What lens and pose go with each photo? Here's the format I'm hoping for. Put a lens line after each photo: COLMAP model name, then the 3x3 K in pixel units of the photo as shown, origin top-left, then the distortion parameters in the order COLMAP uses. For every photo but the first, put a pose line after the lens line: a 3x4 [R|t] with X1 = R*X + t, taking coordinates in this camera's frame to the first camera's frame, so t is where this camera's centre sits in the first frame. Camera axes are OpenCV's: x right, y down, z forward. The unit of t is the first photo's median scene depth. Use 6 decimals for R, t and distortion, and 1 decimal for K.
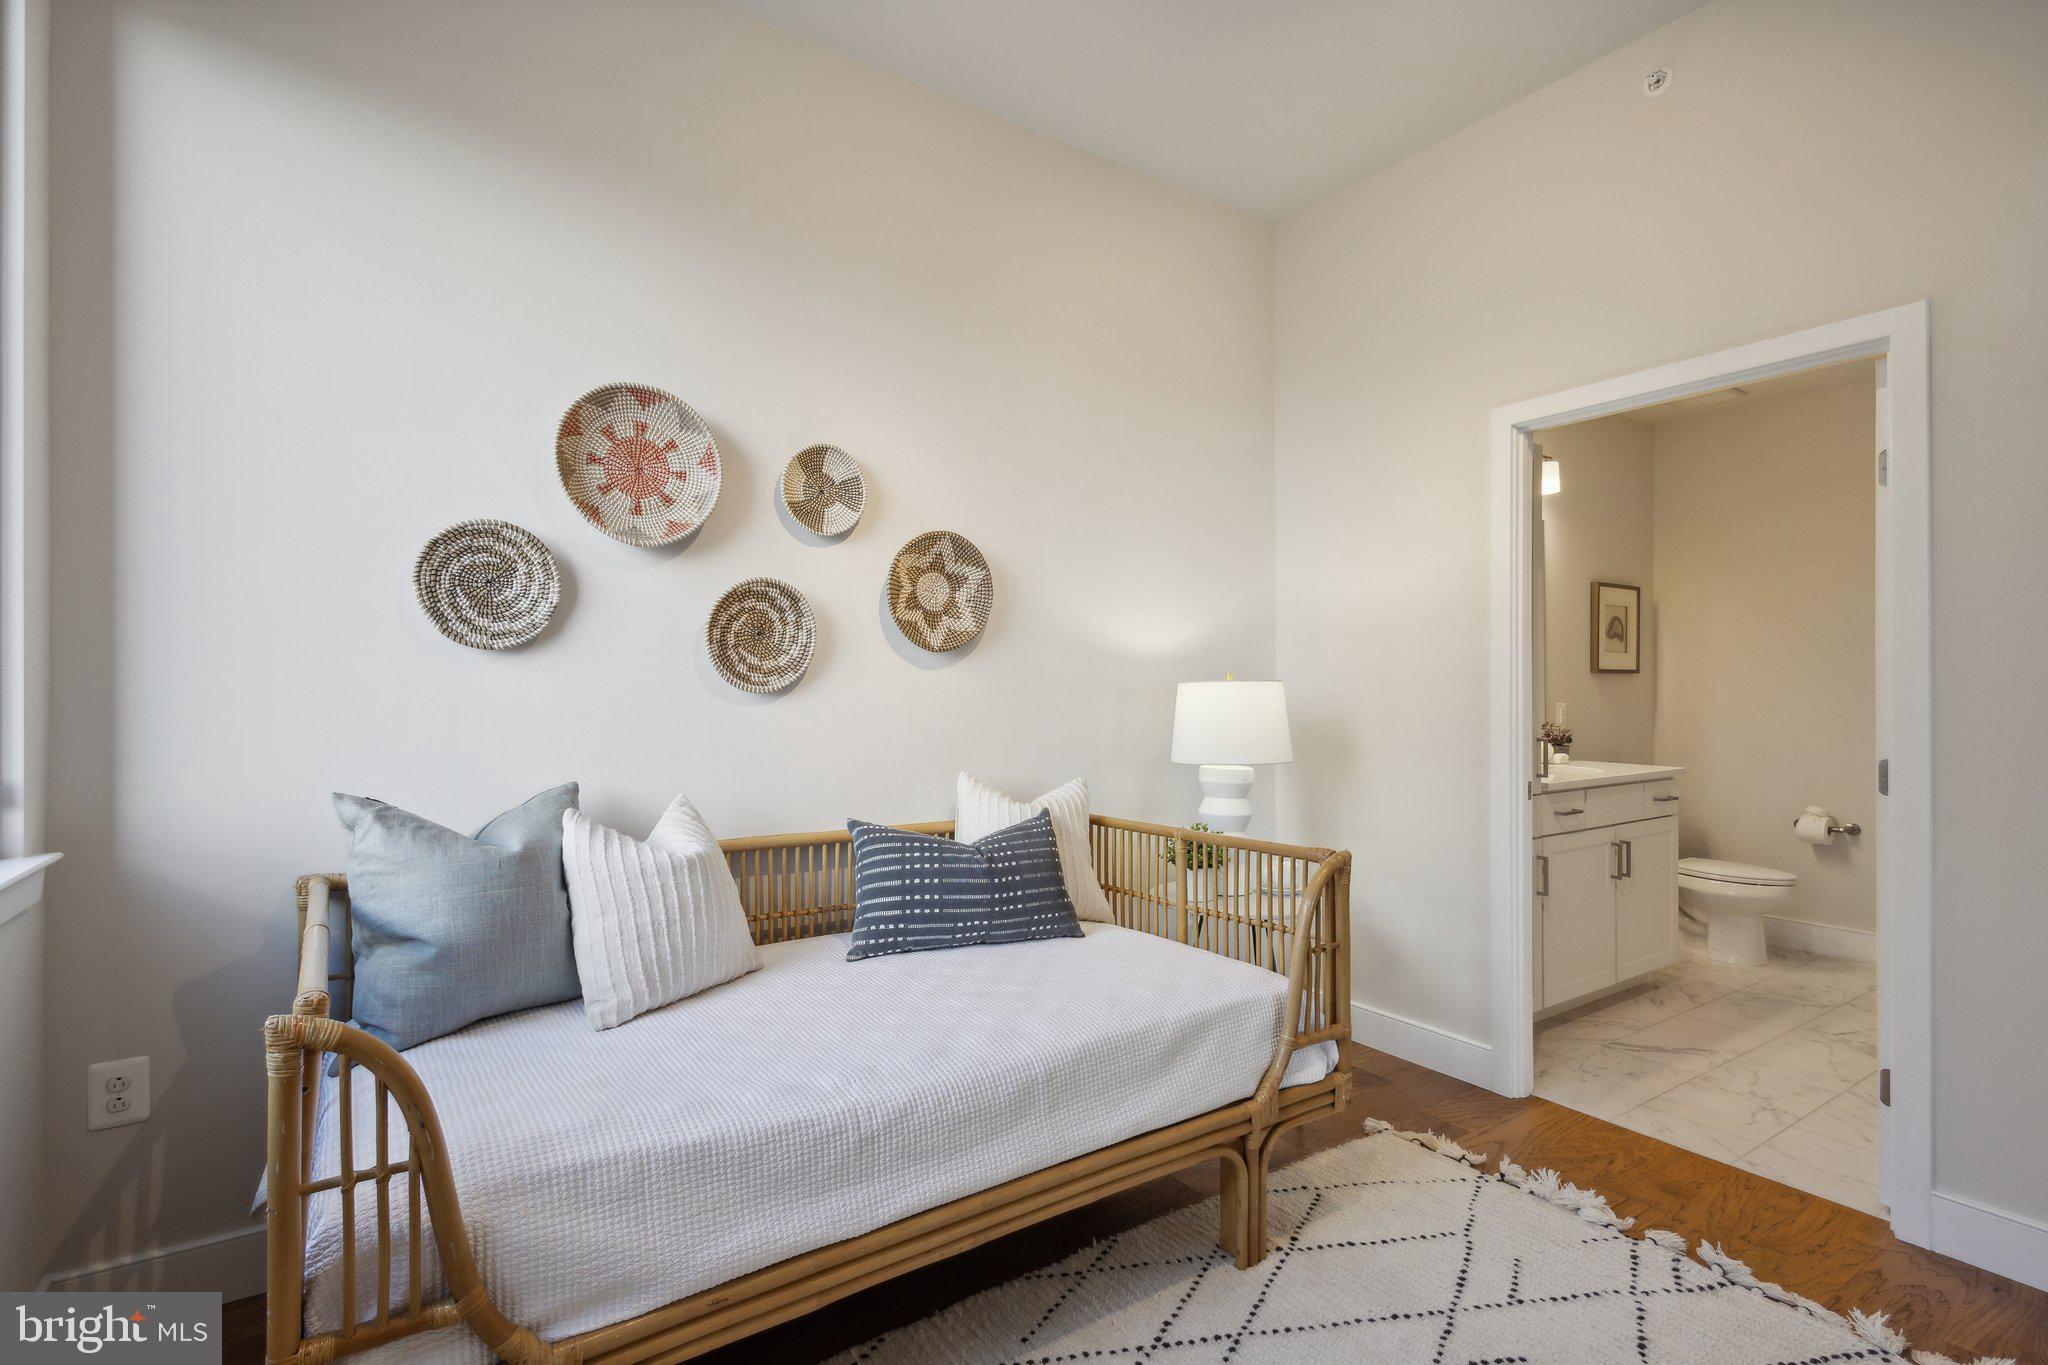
lens RADIAL K [[961.5, 0, 1025.3], [0, 961.5, 686.6], [0, 0, 1]] dist [0.017522, -0.000453]
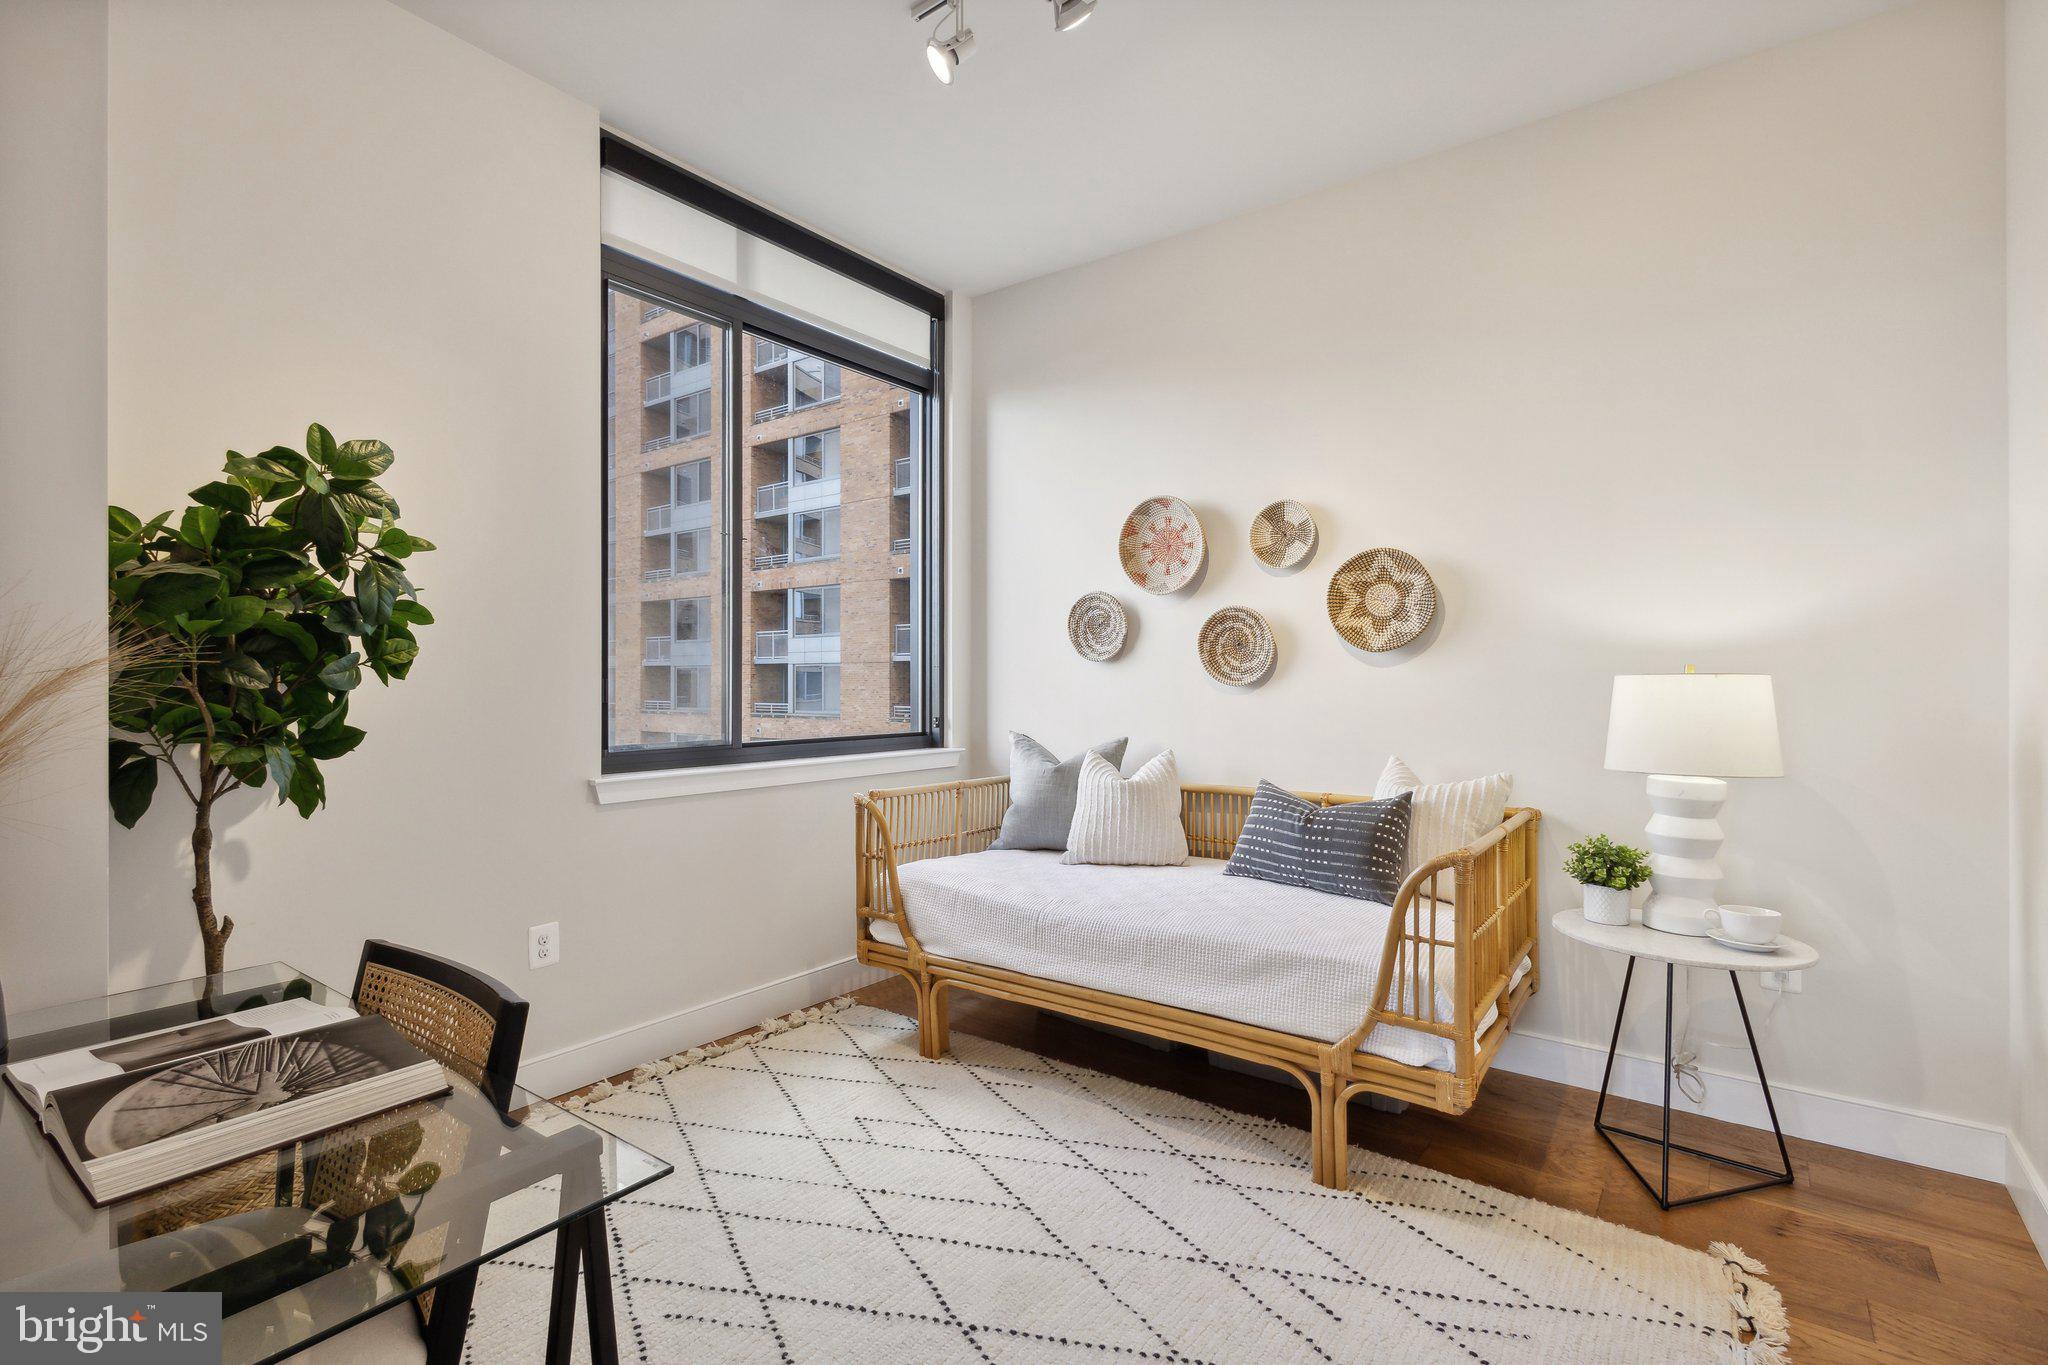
lens RADIAL K [[961.5, 0, 1025.3], [0, 961.5, 686.6], [0, 0, 1]] dist [0.017522, -0.000453]
pose [[0.325203, 0.002171, -0.945642, 1.016261], [-0.000567, 0.999998, 0.002101, 0.004660], [0.945644, -0.000147, 0.325204, 0.249286]]
